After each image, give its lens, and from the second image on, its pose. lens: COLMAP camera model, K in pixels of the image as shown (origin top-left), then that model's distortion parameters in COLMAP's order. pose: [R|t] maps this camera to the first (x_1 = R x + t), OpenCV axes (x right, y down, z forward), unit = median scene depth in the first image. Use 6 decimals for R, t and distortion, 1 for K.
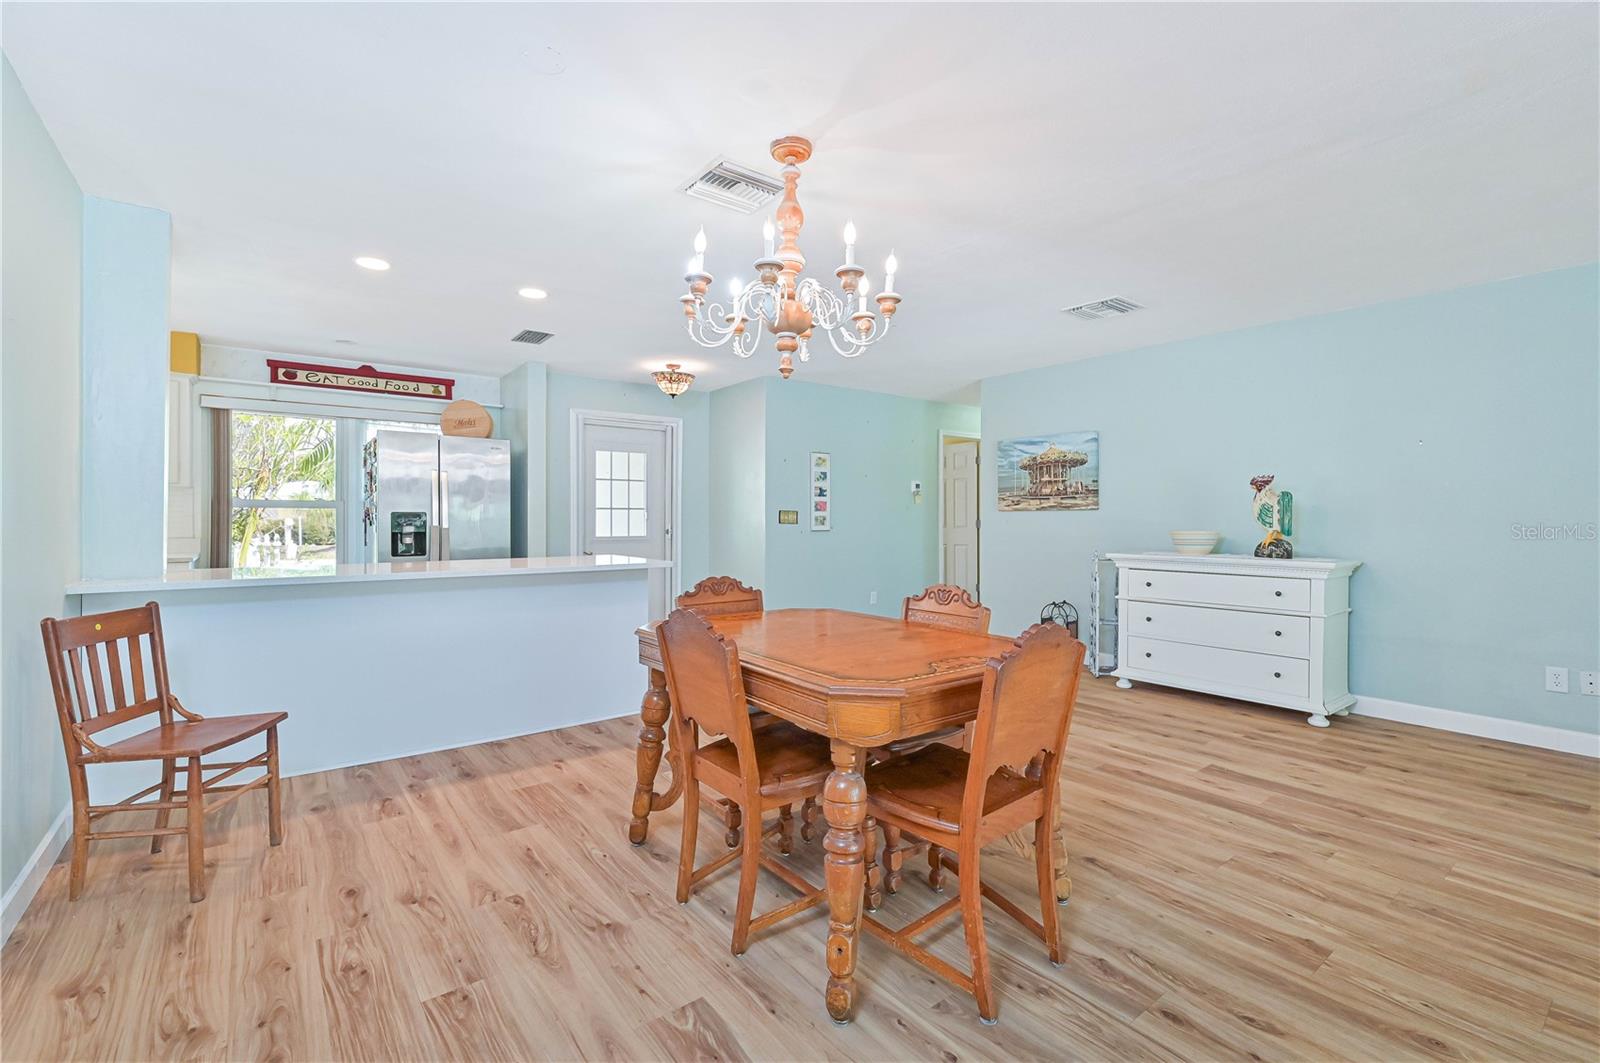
lens RADIAL K [[704.8, 0, 807.5], [0, 704.8, 526.5], [0, 0, 1]] dist [-0.000074, 0.000099]
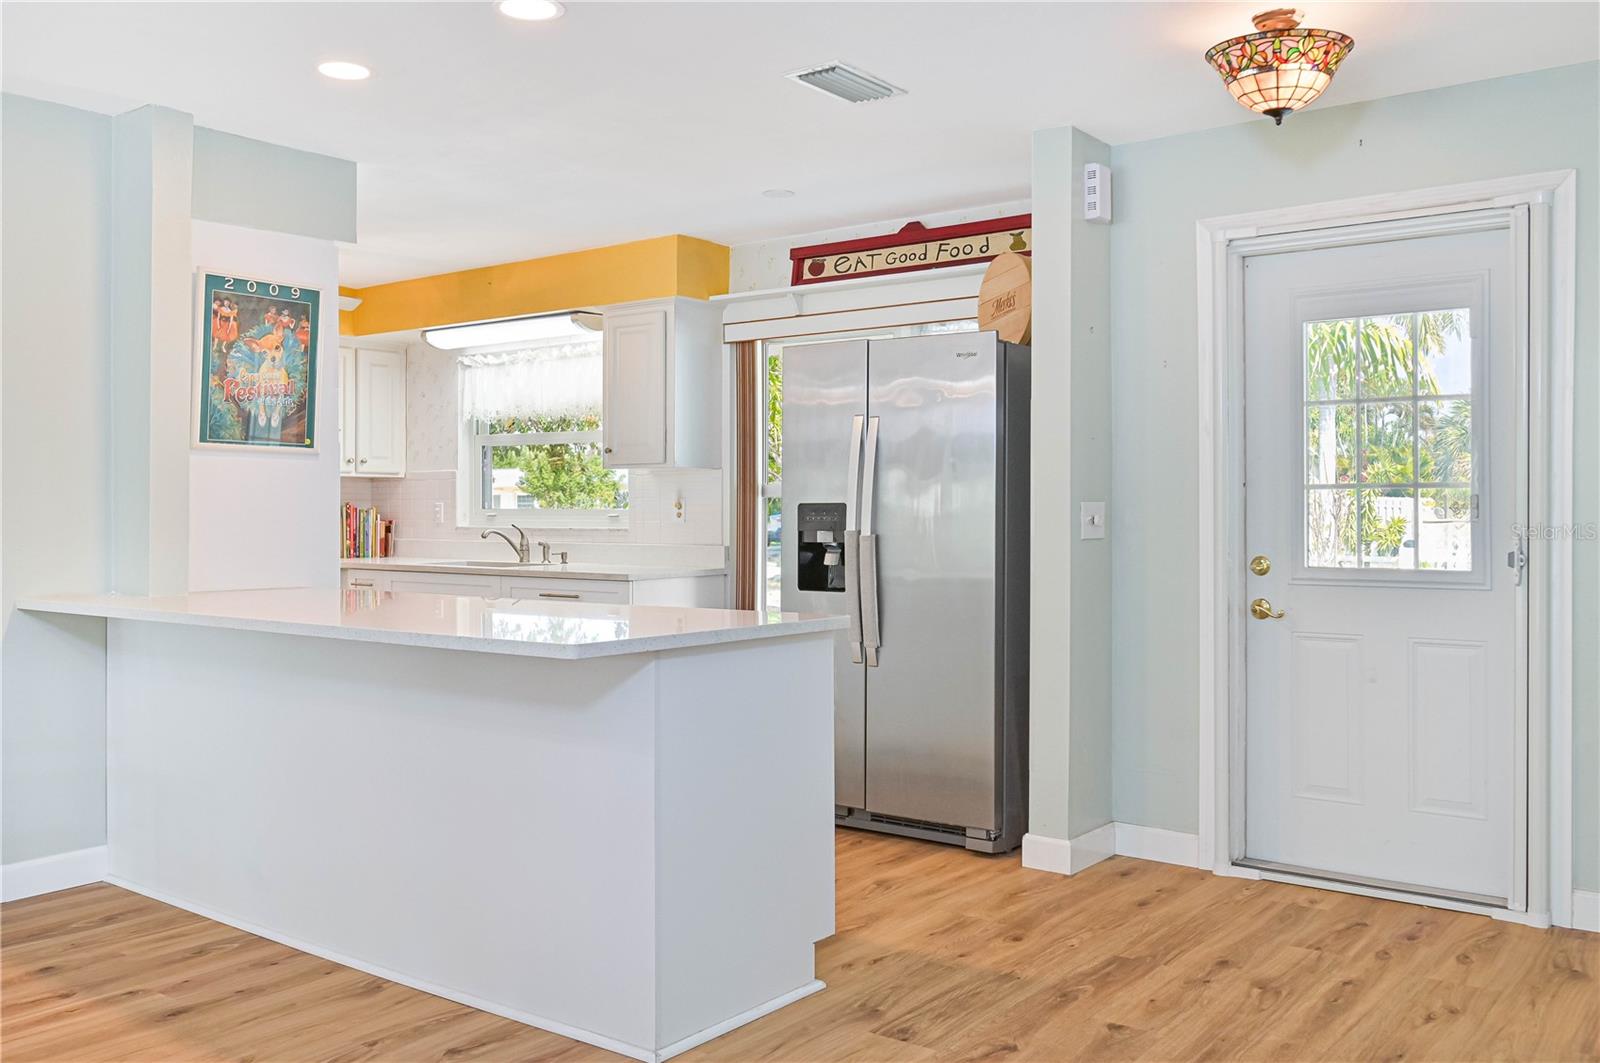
lens RADIAL K [[1387.3, 0, 798.4], [0, 1387.3, 514.6], [0, 0, 1]] dist [-0.008220, 0.002912]
pose [[0.262527, 0.000195, -0.964925, 0.379688], [-0.007771, 0.999968, -0.001912, -0.009838], [0.964893, 0.008000, 0.262520, 0.714975]]
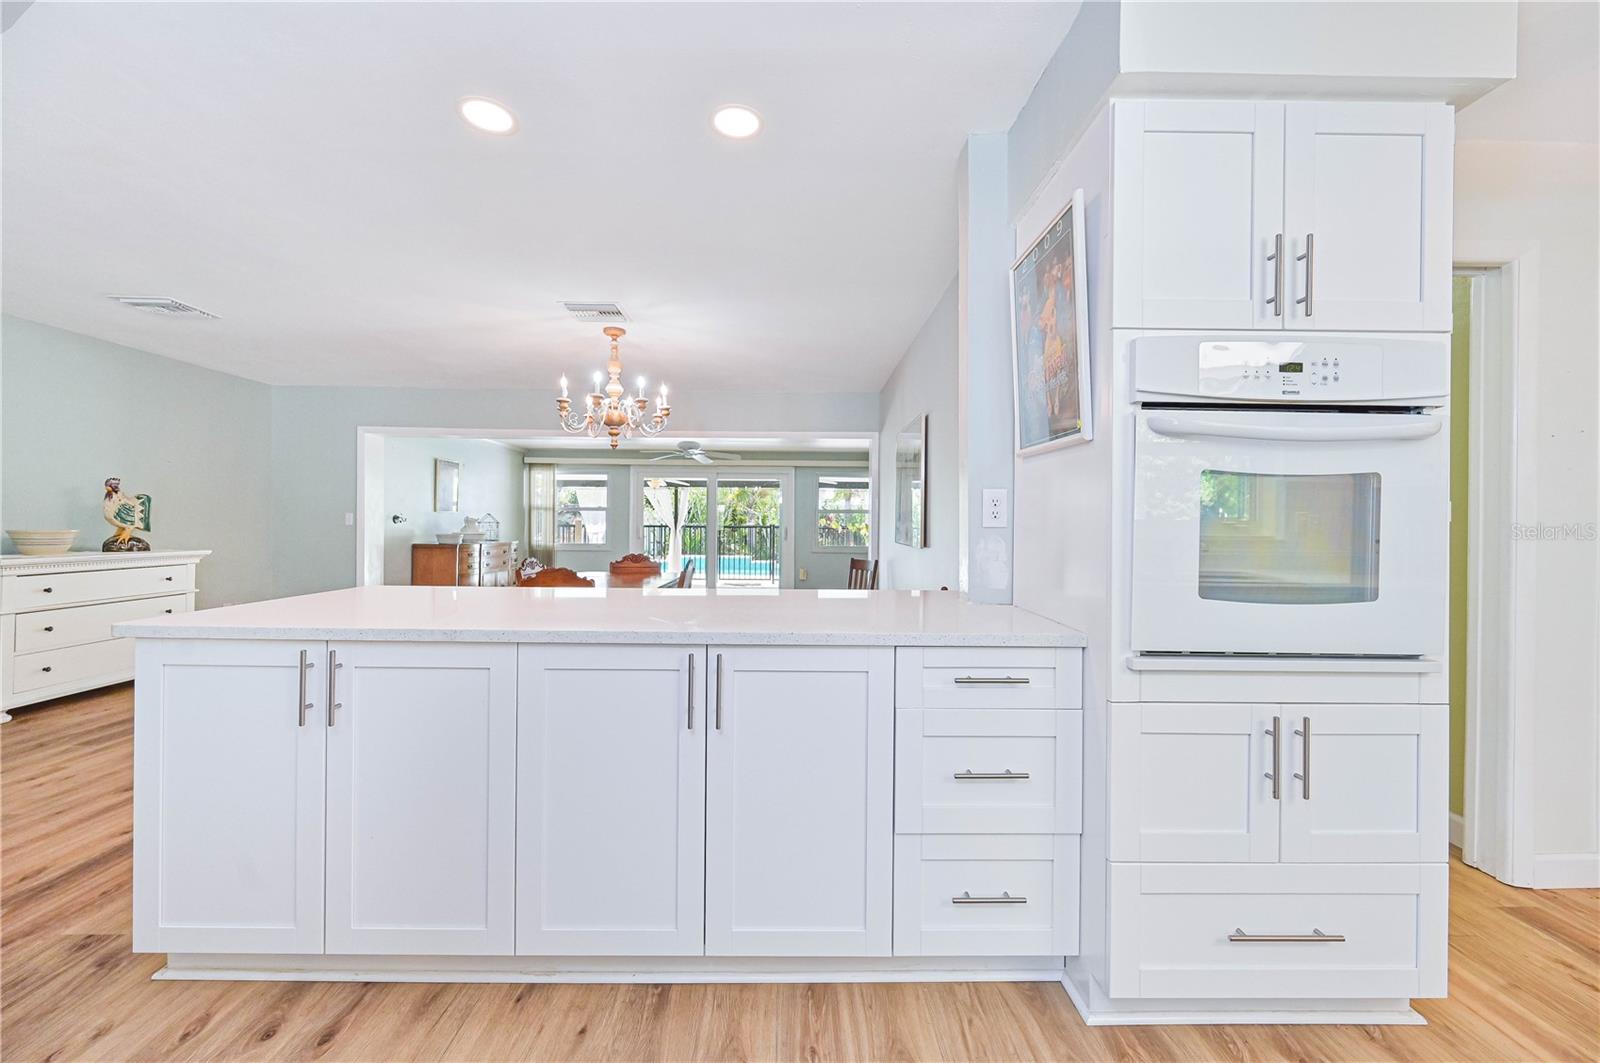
lens RADIAL K [[629.7, 0, 804.9], [0, 629.7, 523.8], [0, 0, 1]] dist [-0.003527, -0.000260]
pose [[-0.808235, -0.010231, 0.588771, -0.674008], [-0.005006, 0.999932, 0.010503, -0.013615], [-0.588839, 0.005542, -0.808232, 0.957097]]
